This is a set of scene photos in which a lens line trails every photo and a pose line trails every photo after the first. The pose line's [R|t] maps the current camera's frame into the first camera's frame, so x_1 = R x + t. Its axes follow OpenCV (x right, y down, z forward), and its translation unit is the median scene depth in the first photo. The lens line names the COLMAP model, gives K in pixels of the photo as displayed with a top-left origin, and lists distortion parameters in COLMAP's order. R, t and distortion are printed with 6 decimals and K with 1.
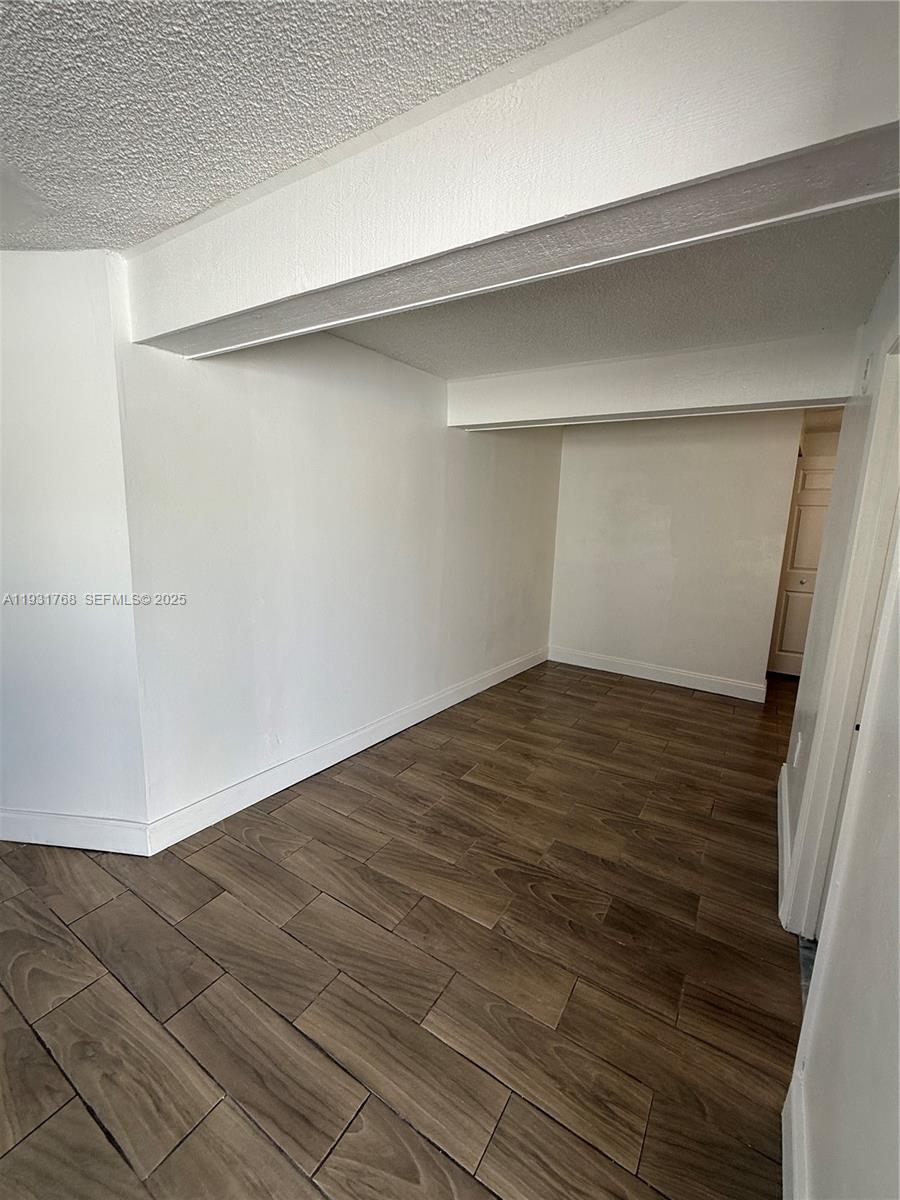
lens RADIAL K [[503.1, 0, 458.5], [0, 503.1, 599.3], [0, 0, 1]] dist [-0.006062, 0.001306]
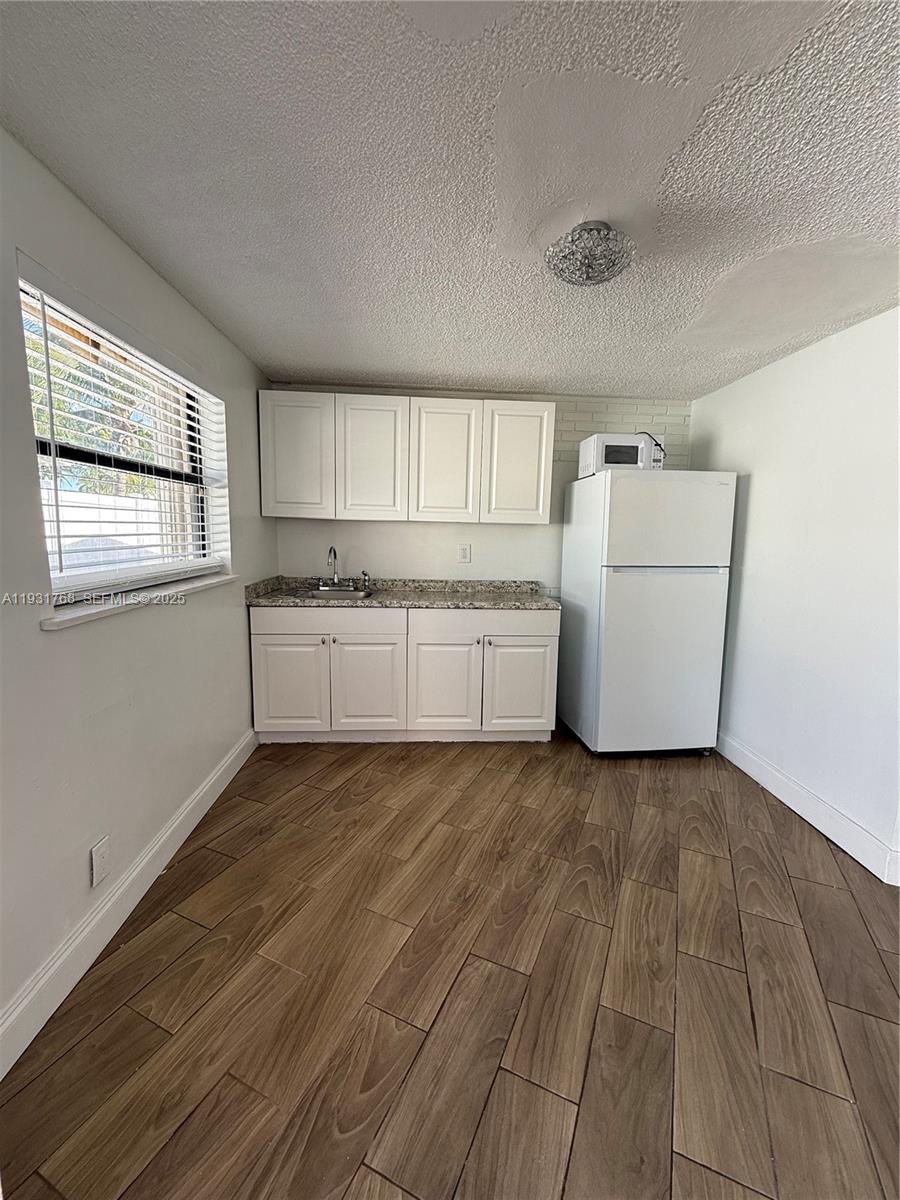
lens RADIAL K [[503.1, 0, 444.4], [0, 503.1, 599.7], [0, 0, 1]] dist [-0.006062, 0.001306]
pose [[0.115186, 0.103738, -0.987912, 0.217601], [-0.195819, 0.977388, 0.079801, 0.086034], [0.973852, 0.184260, 0.132895, -0.059477]]
